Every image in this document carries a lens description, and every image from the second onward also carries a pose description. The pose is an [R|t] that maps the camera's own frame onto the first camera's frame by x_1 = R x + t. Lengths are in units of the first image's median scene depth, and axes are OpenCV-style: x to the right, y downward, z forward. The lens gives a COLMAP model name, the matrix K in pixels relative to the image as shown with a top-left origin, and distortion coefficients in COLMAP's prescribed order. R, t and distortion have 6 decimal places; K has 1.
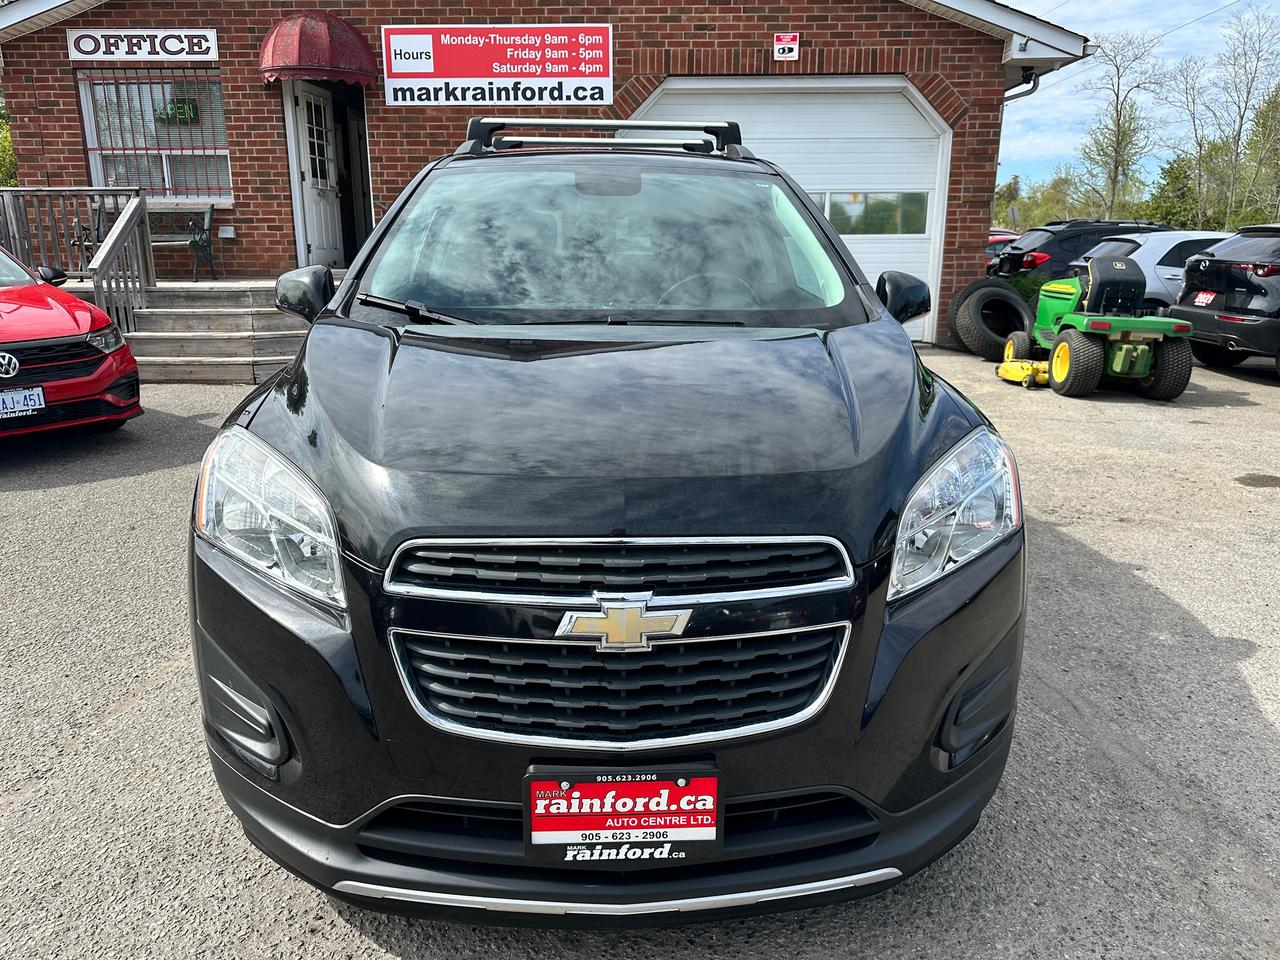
lens RADIAL K [[889.9, 0, 638.7], [0, 889.9, 464.2], [0, 0, 1]] dist [0.037526, -0.068662]
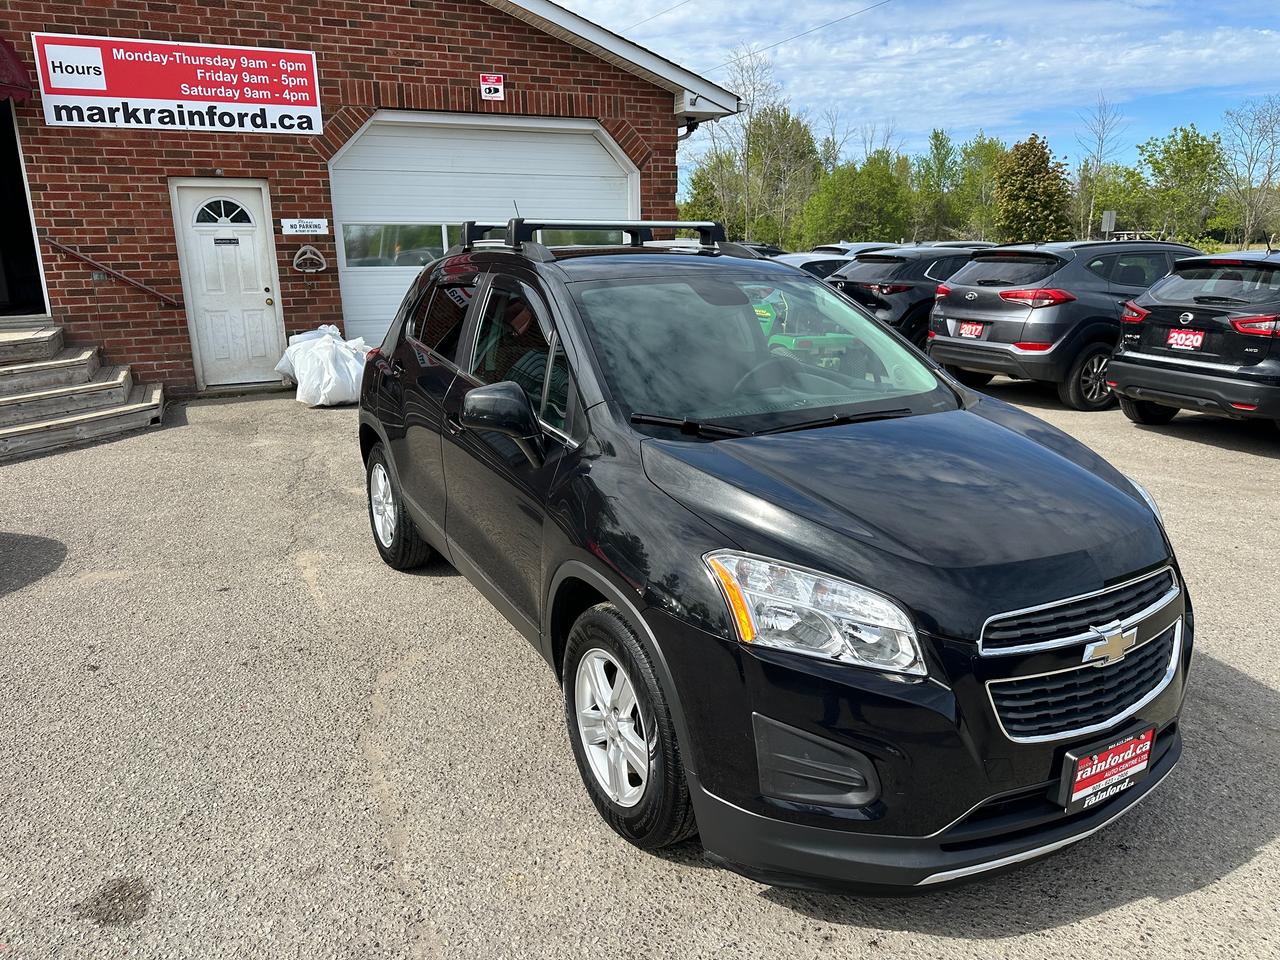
lens RADIAL K [[903.5, 0, 623.0], [0, 903.5, 471.6], [0, 0, 1]] dist [-0.005041, -0.010324]
pose [[0.895155, -0.117563, 0.429973, -0.201393], [0.114691, 0.992863, 0.032695, -0.037916], [-0.430748, 0.020047, 0.902249, -0.006250]]
